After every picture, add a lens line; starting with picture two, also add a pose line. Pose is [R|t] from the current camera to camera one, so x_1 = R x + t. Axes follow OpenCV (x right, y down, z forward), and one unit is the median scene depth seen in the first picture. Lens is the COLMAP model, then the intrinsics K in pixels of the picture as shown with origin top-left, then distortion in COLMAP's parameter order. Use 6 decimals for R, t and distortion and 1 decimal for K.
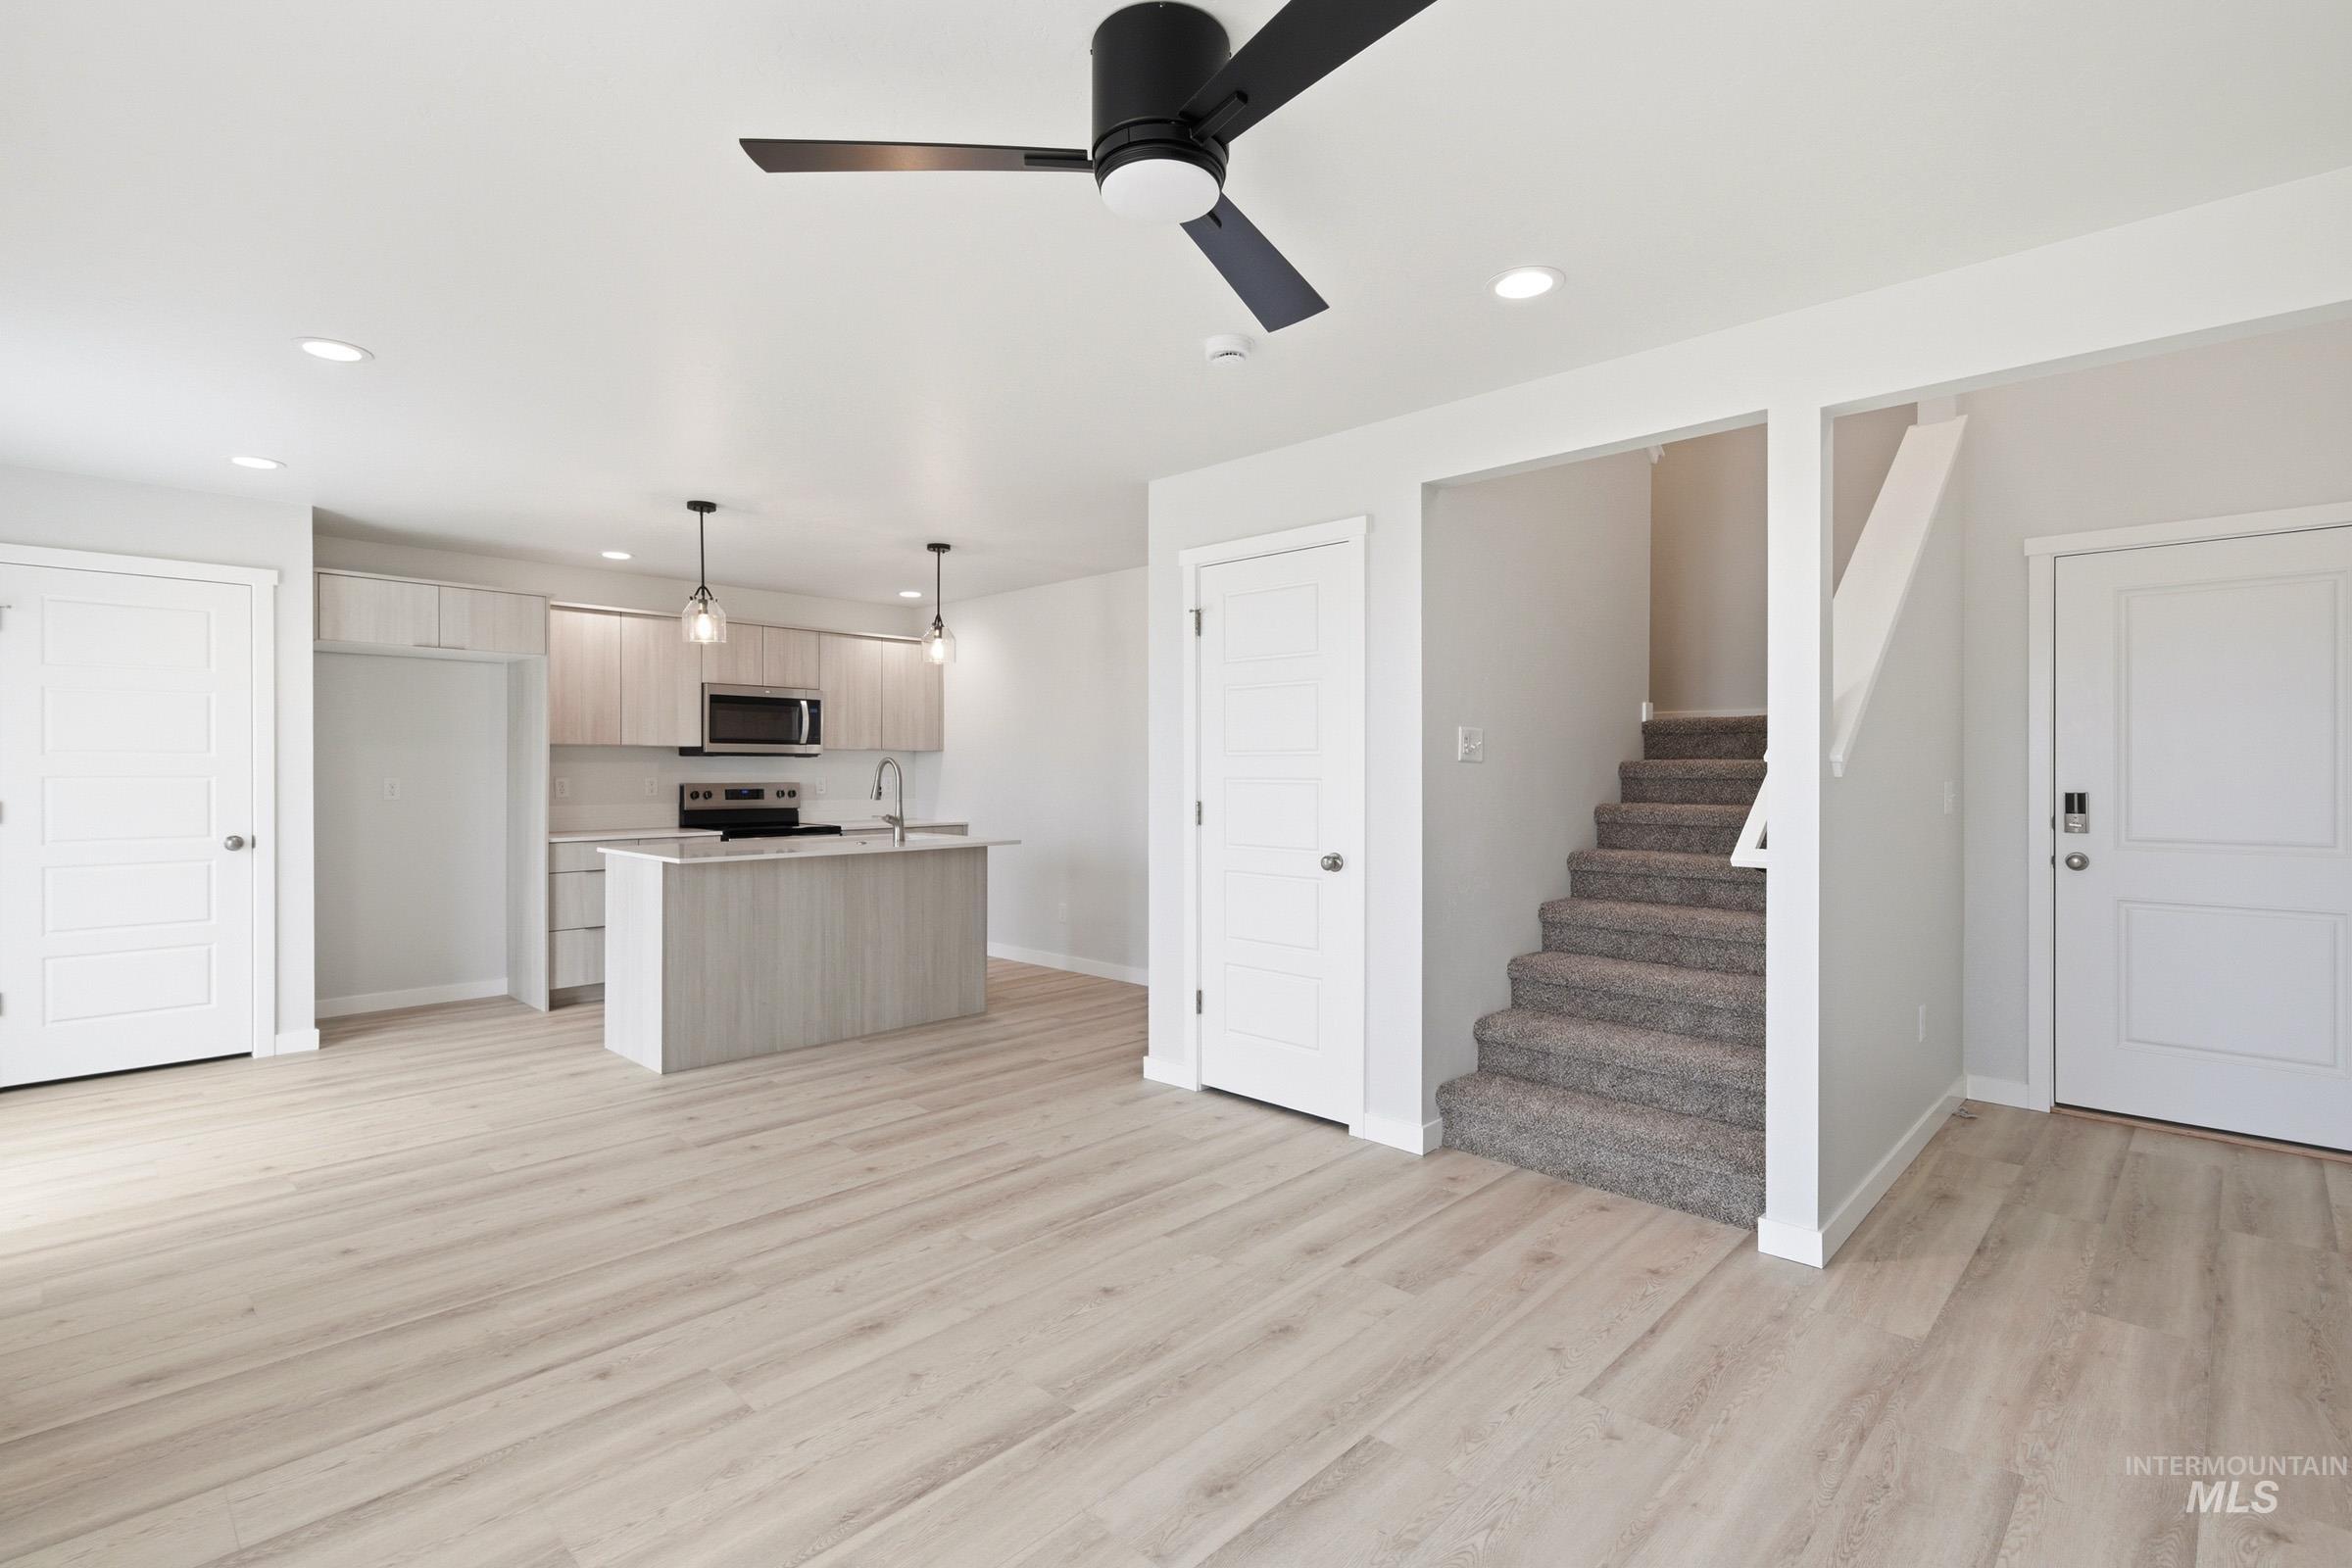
lens RADIAL K [[1099.7, 0, 1177.7], [0, 1099.7, 773.9], [0, 0, 1]] dist [0.004676, -0.000695]
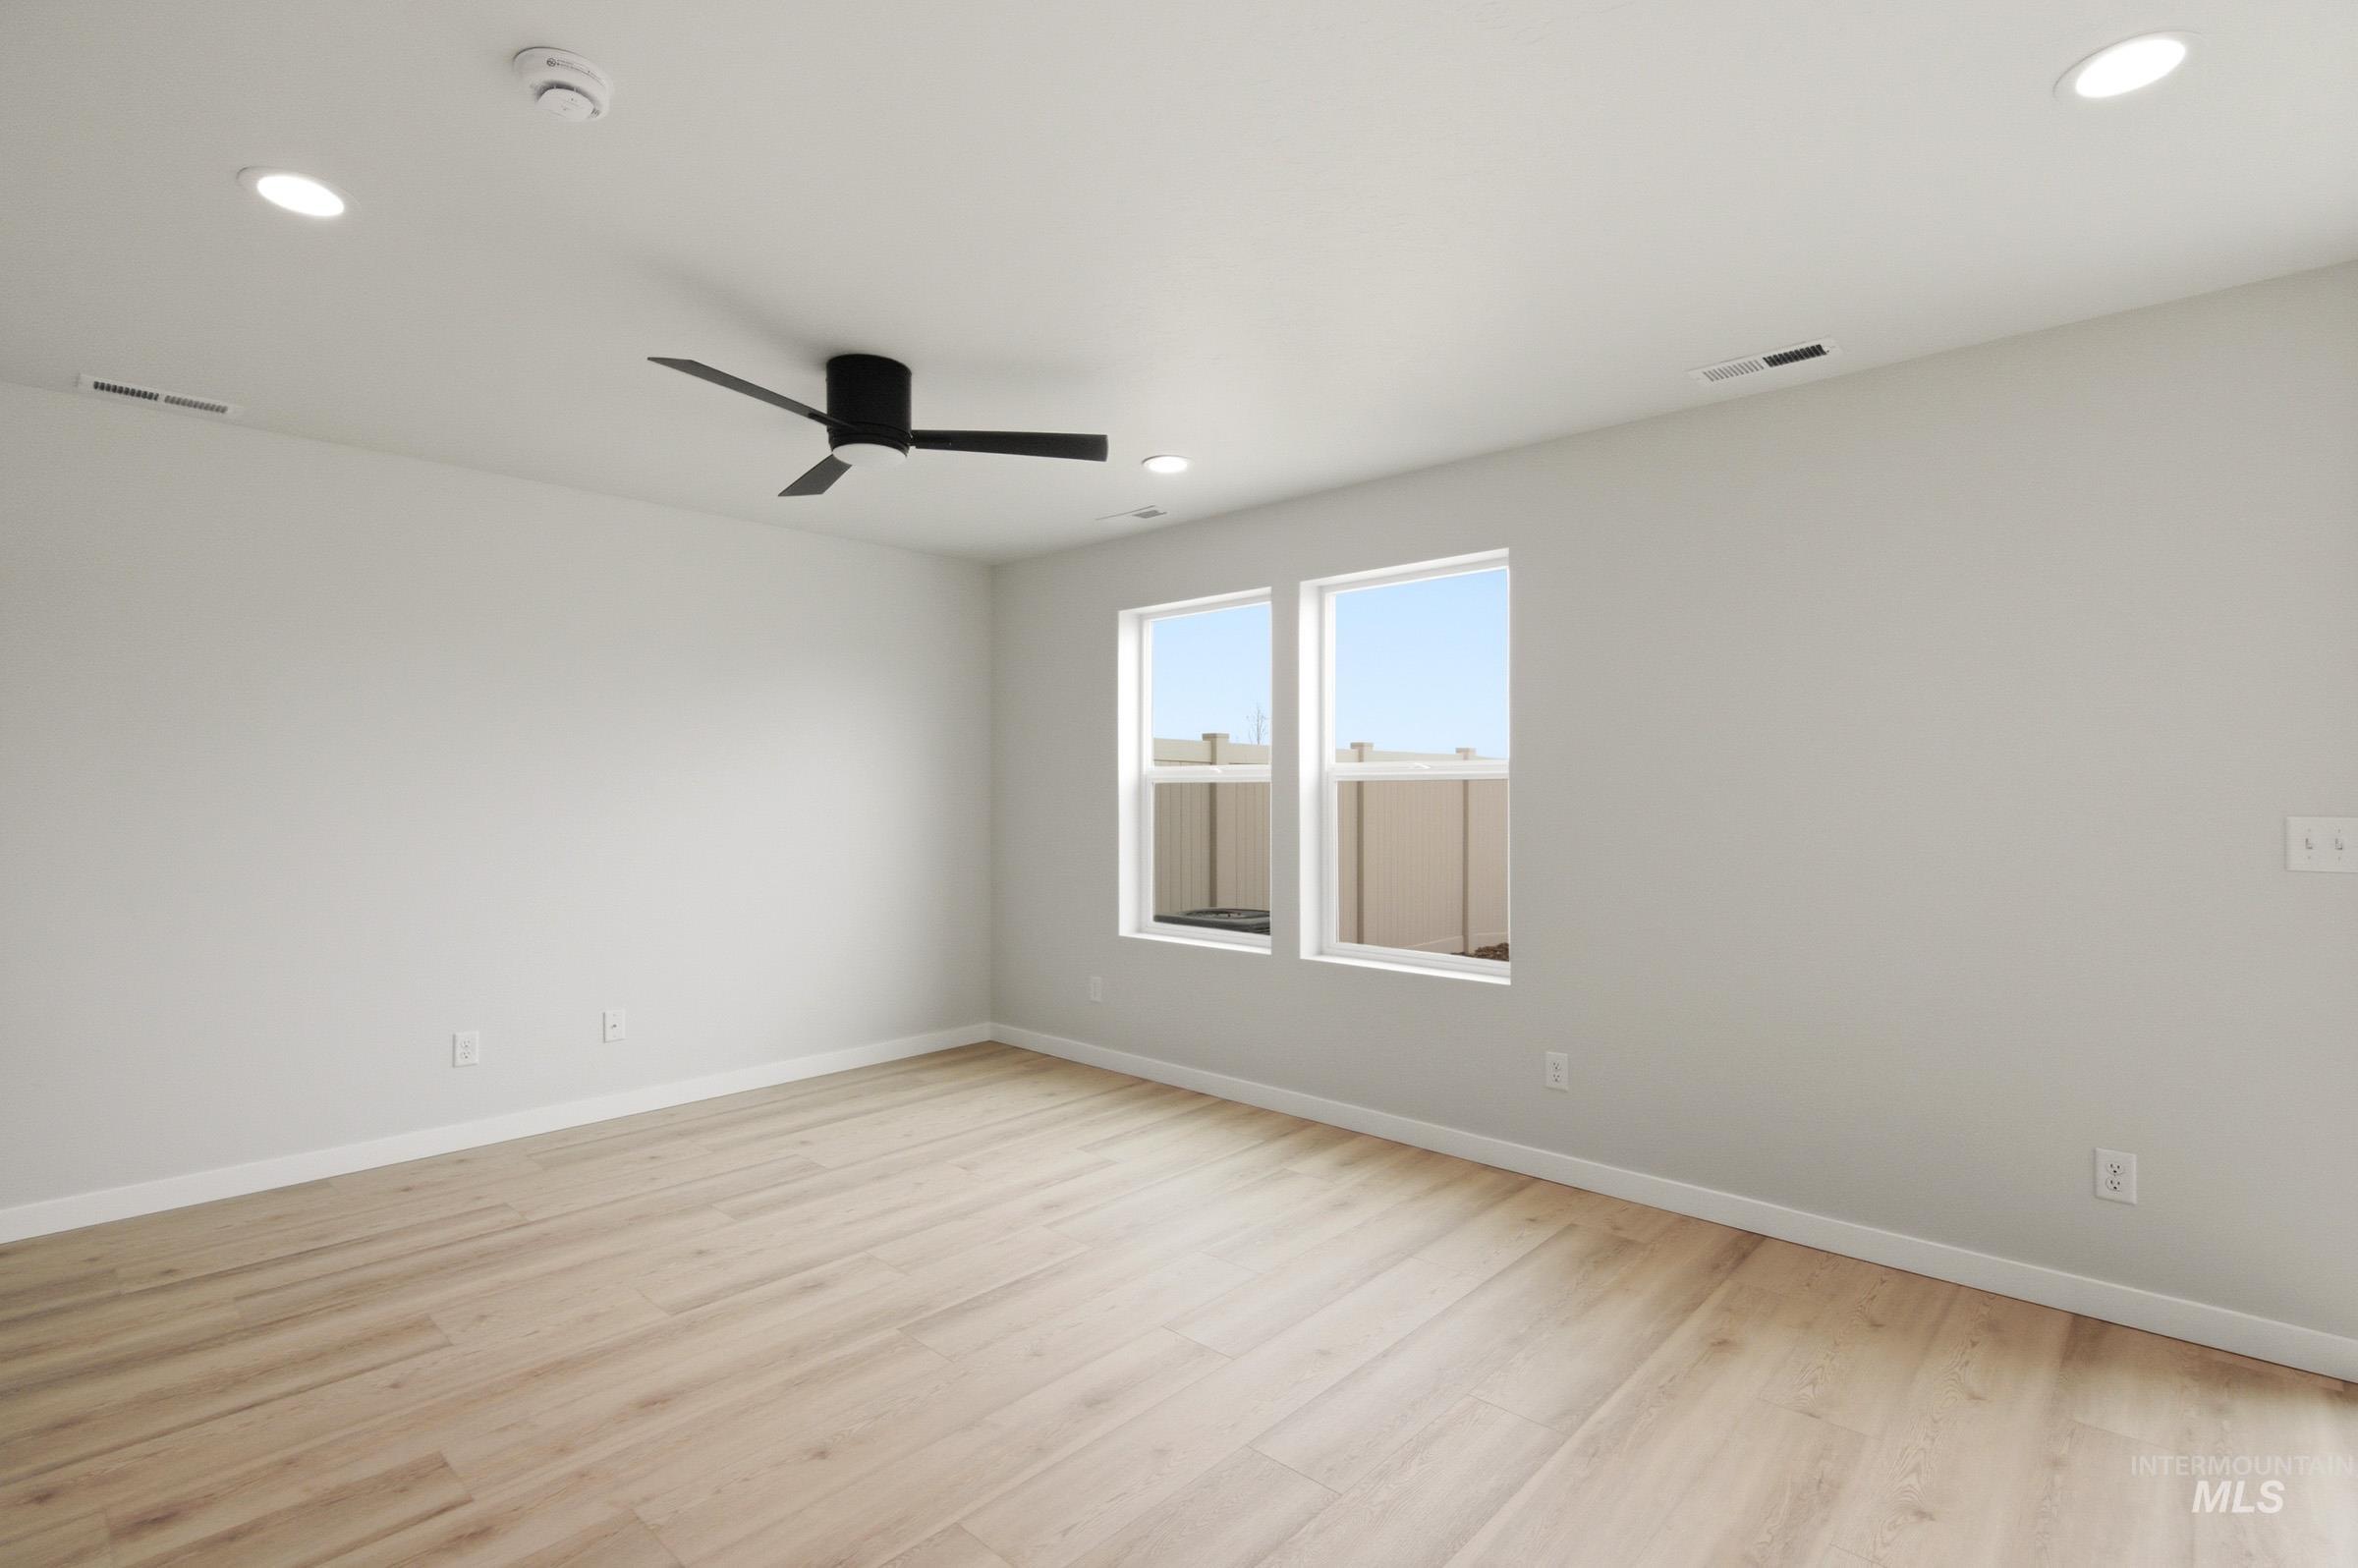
lens RADIAL K [[1097.6, 0, 1172.2], [0, 1097.6, 791.0], [0, 0, 1]] dist [0.005772, -0.001796]
pose [[-0.999862, -0.000523, -0.016621, -0.179409], [-0.000546, 0.999999, 0.001419, -0.006834], [0.016621, 0.001428, -0.999861, 1.061695]]
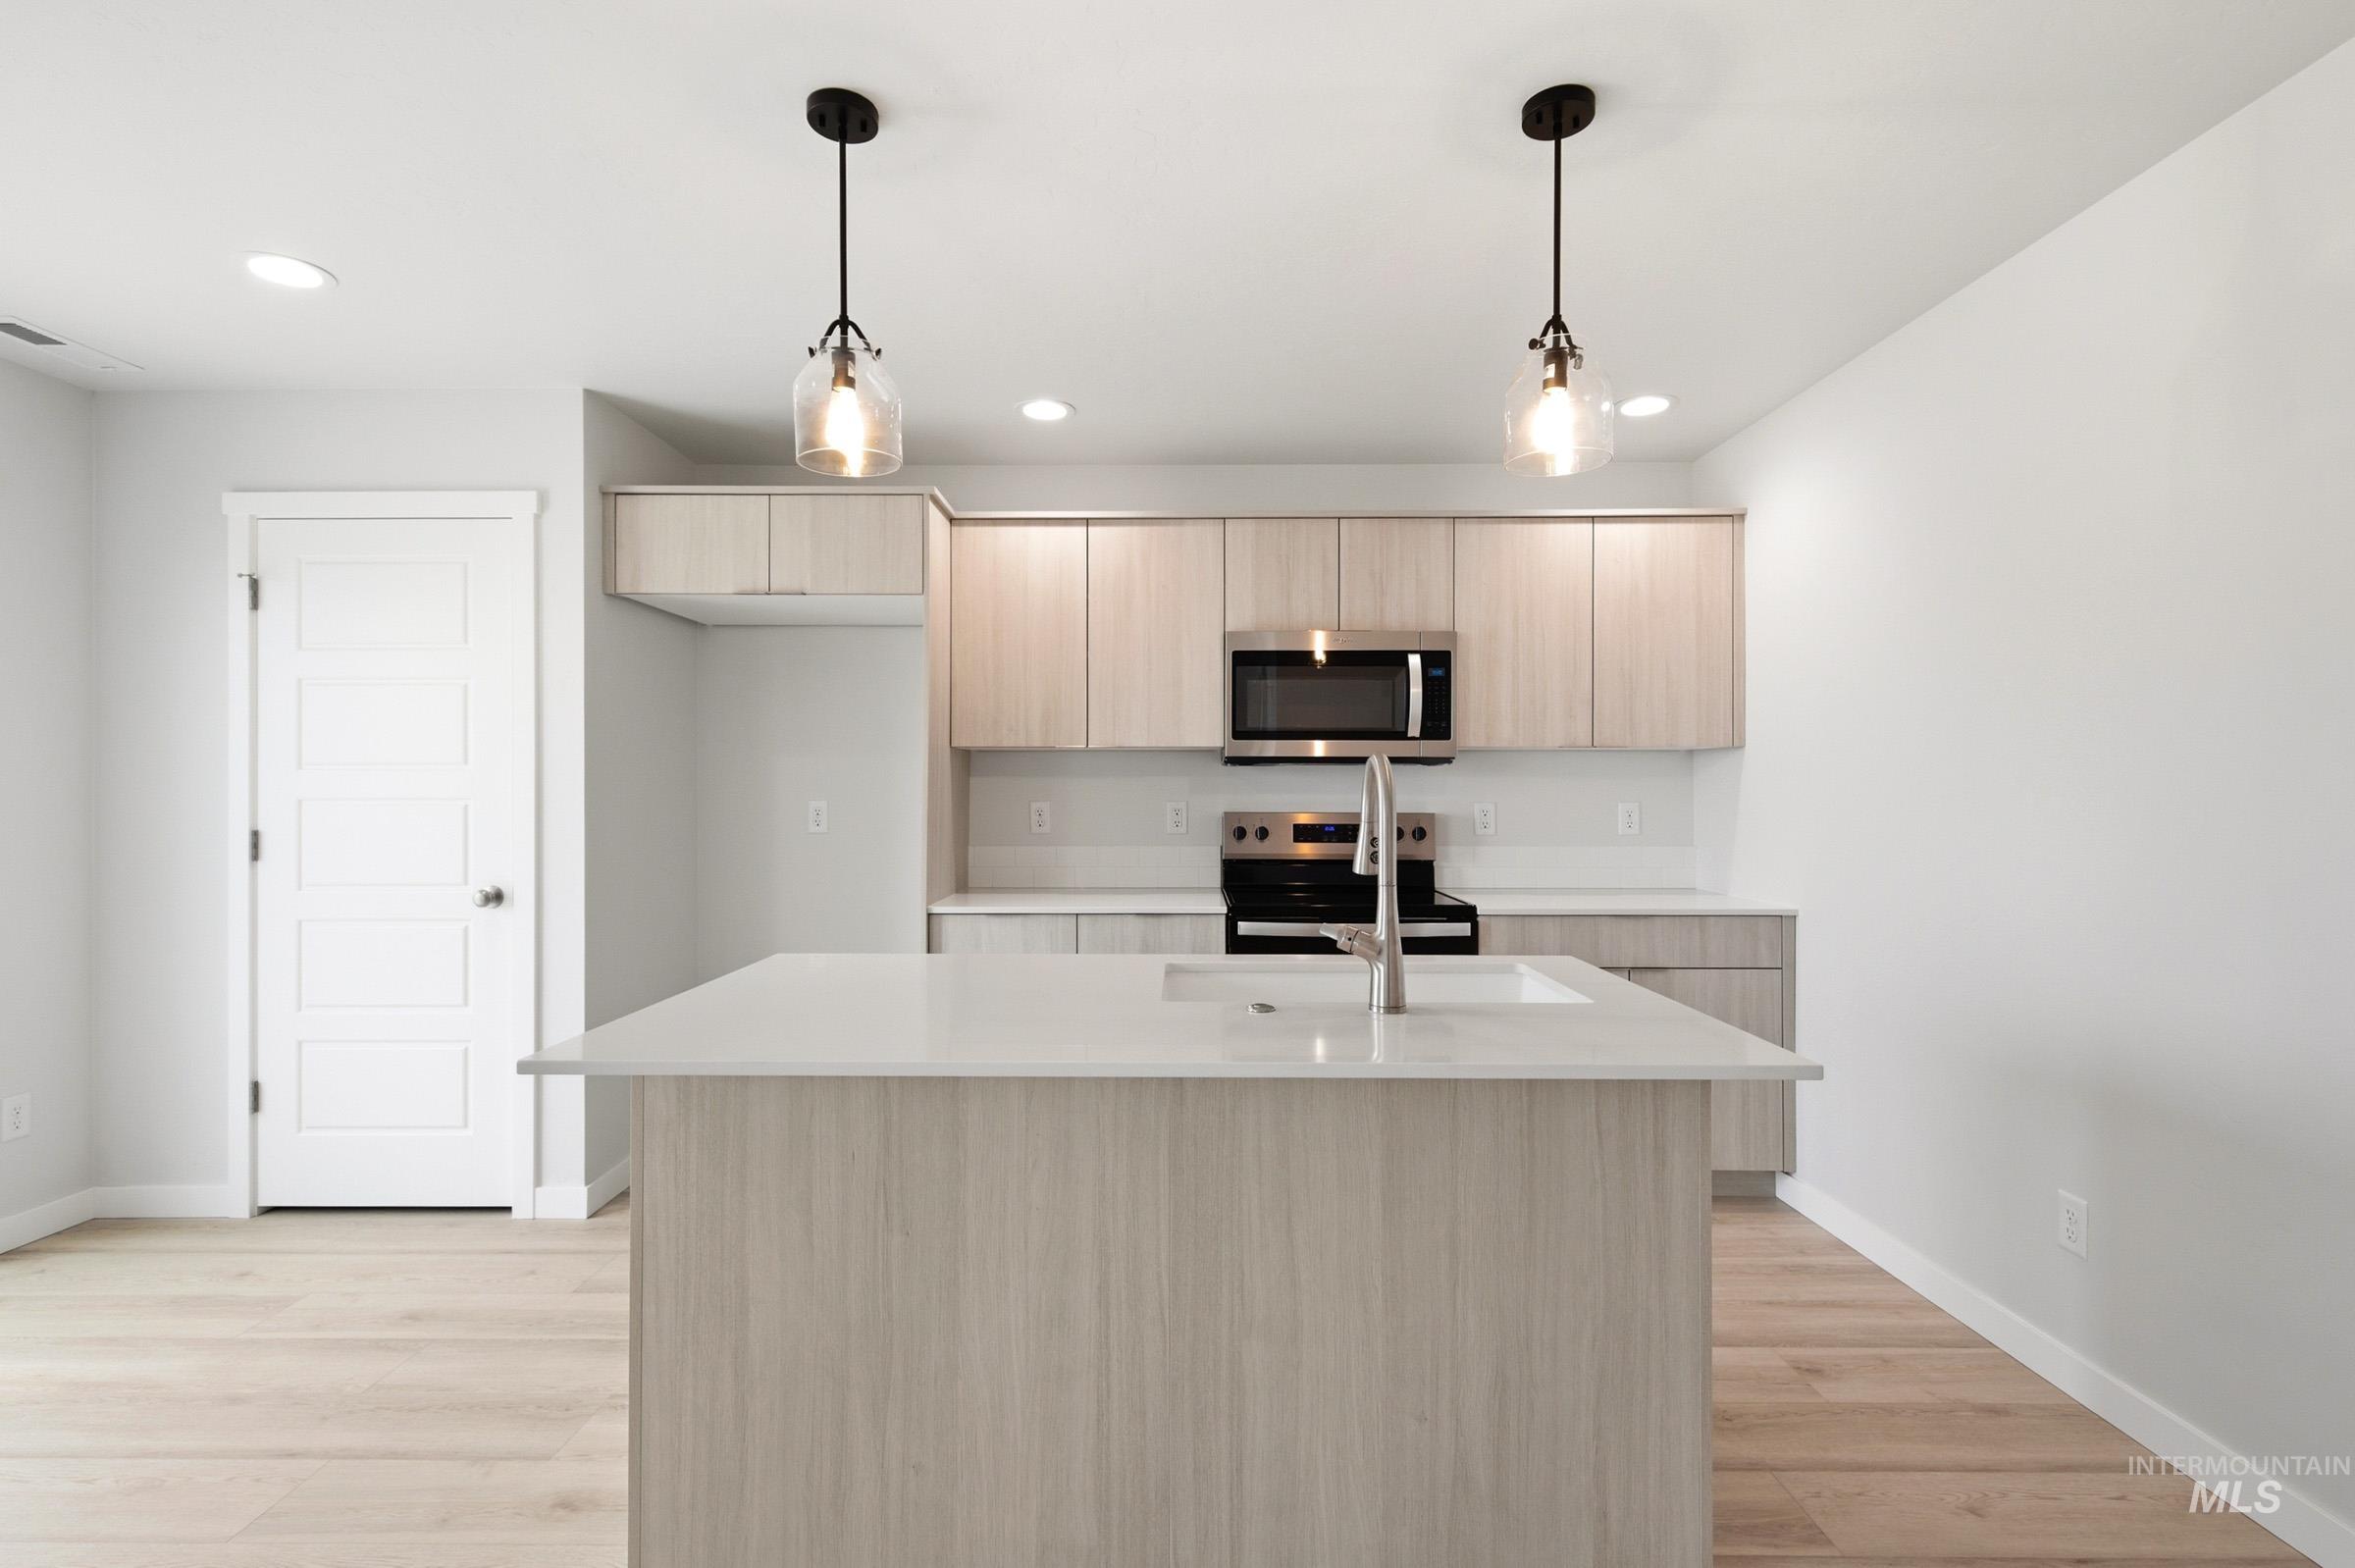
lens RADIAL K [[1090.4, 0, 1172.3], [0, 1090.4, 782.0], [0, 0, 1]] dist [0.010855, -0.005462]
pose [[0.686201, -0.005231, -0.727393, -0.075646], [-0.002019, 0.999957, -0.009095, -0.003400], [0.727409, 0.007709, 0.686161, 0.877947]]
